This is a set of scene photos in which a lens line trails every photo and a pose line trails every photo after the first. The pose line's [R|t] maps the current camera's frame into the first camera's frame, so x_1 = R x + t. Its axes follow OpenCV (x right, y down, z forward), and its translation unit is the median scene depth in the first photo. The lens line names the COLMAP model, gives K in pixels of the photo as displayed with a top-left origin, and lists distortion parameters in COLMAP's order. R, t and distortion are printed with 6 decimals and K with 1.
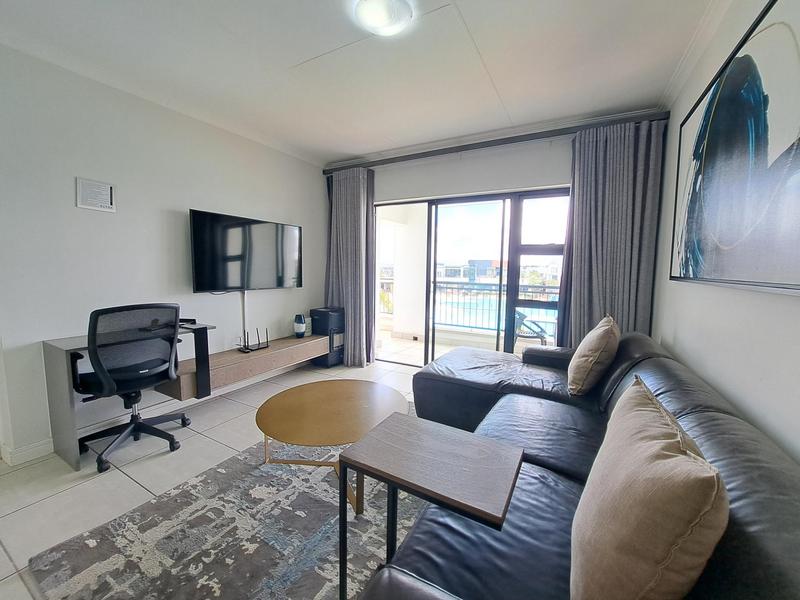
lens RADIAL K [[316.3, 0, 400.7], [0, 316.3, 302.1], [0, 0, 1]] dist [-0.015468, -0.000051]
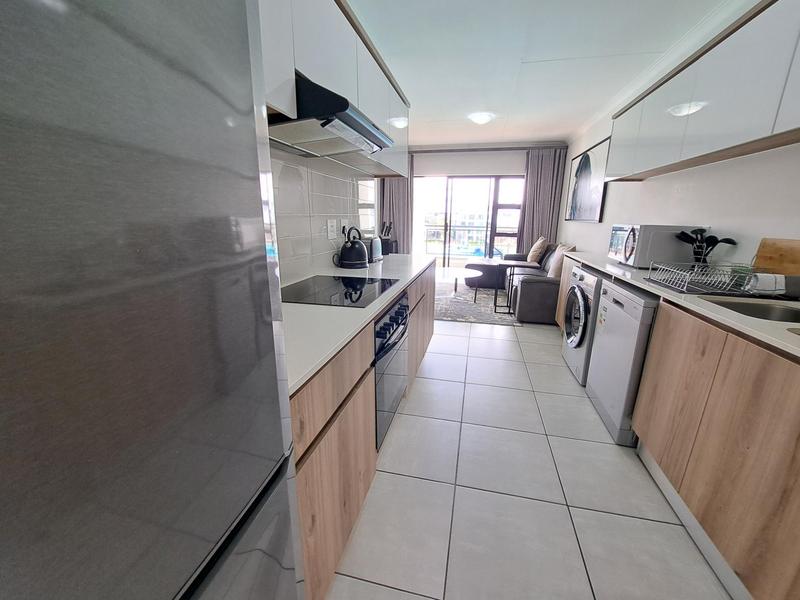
lens RADIAL K [[316.3, 0, 401.7], [0, 316.3, 297.1], [0, 0, 1]] dist [-0.015468, -0.000051]
pose [[0.965356, -0.060982, 0.253709, -0.851870], [0.024376, 0.989131, 0.145001, 0.106735], [-0.259794, -0.133793, 0.956351, -0.911848]]
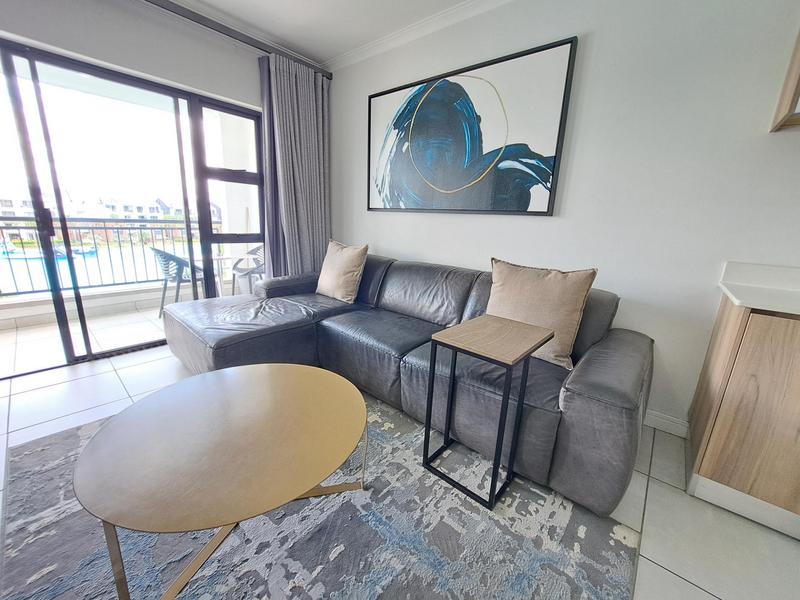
lens RADIAL K [[316.3, 0, 399.0], [0, 316.3, 299.5], [0, 0, 1]] dist [-0.015468, -0.000051]
pose [[0.222092, -0.248442, 0.942842, -0.447576], [0.066676, 0.968599, 0.239522, -0.009655], [-0.972743, 0.009669, 0.231683, 0.393661]]
